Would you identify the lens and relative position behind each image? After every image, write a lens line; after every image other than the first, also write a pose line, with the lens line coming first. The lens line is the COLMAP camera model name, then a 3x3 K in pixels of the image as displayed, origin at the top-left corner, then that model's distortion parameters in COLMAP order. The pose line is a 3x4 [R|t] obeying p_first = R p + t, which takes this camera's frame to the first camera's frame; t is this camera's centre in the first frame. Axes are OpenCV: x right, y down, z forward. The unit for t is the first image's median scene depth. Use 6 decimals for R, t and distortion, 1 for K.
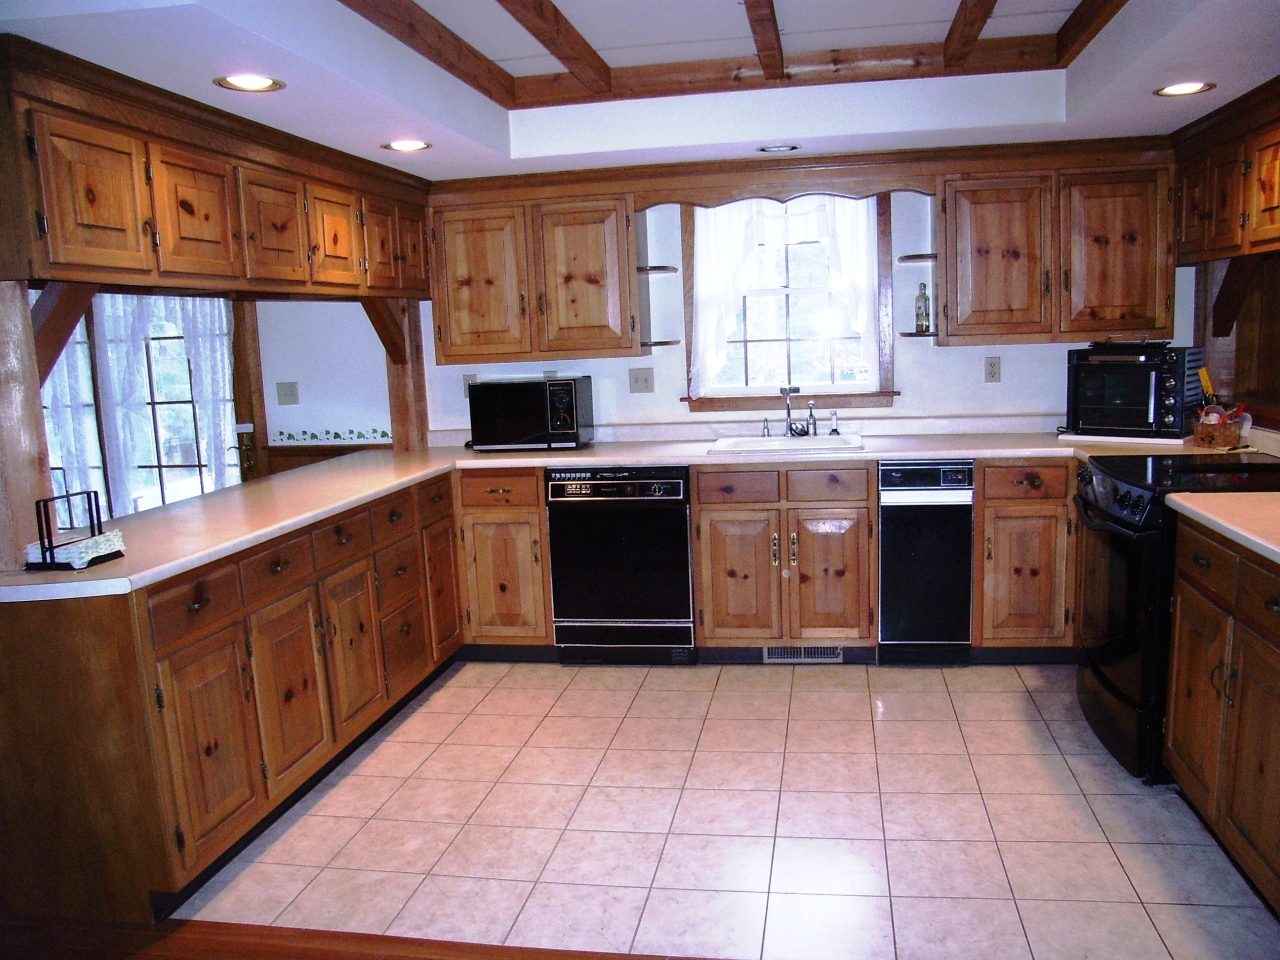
lens RADIAL K [[1026.8, 0, 641.8], [0, 1026.8, 499.2], [0, 0, 1]] dist [-0.168773, 0.140497]
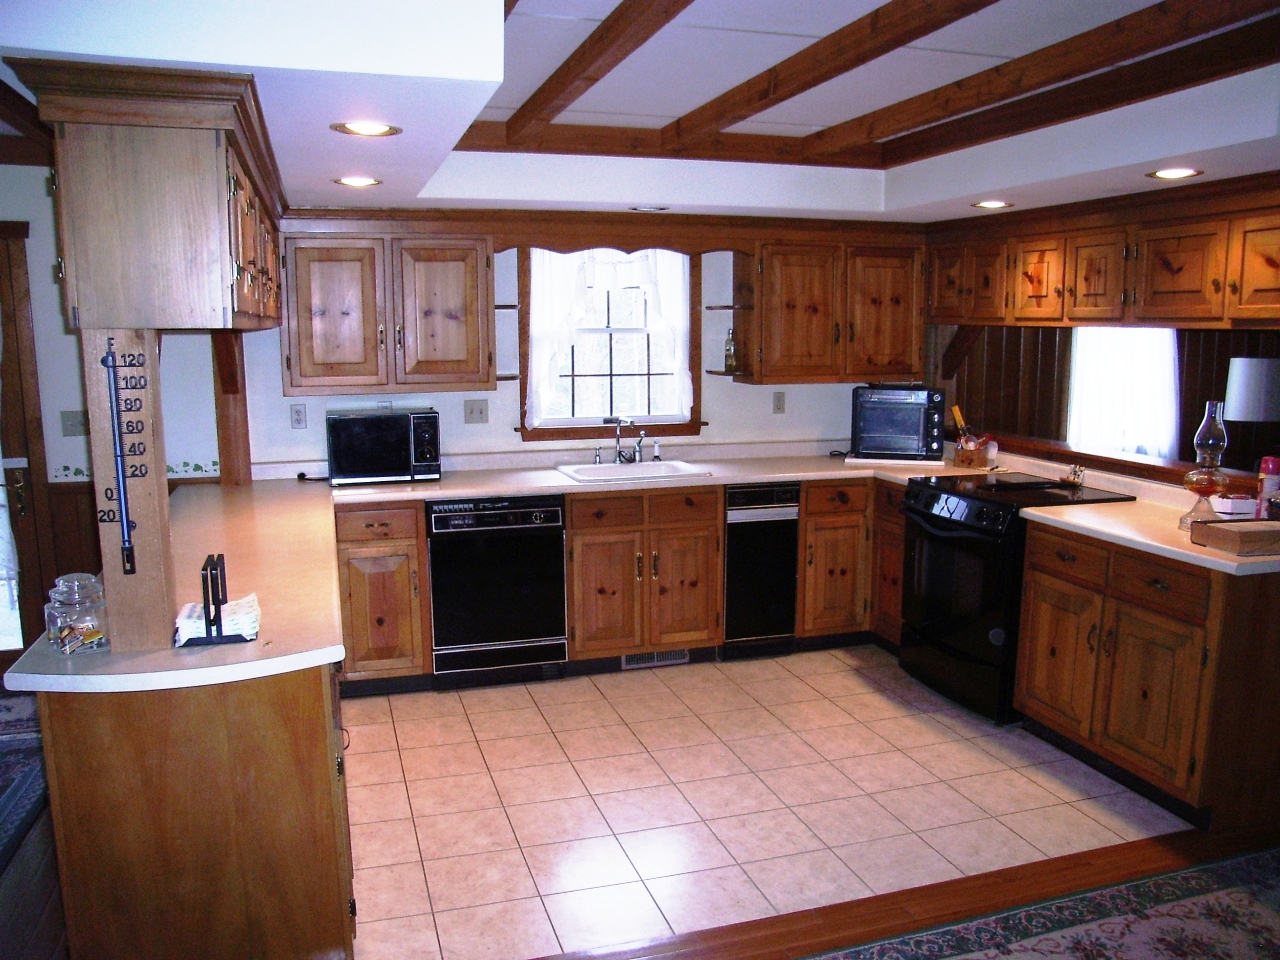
lens RADIAL K [[1026.8, 0, 641.8], [0, 1026.8, 499.2], [0, 0, 1]] dist [-0.168773, 0.140497]
pose [[0.893270, -0.034864, 0.448166, -0.362461], [0.036859, 0.999311, 0.004272, -0.028703], [-0.448006, 0.012703, 0.893940, -0.001549]]
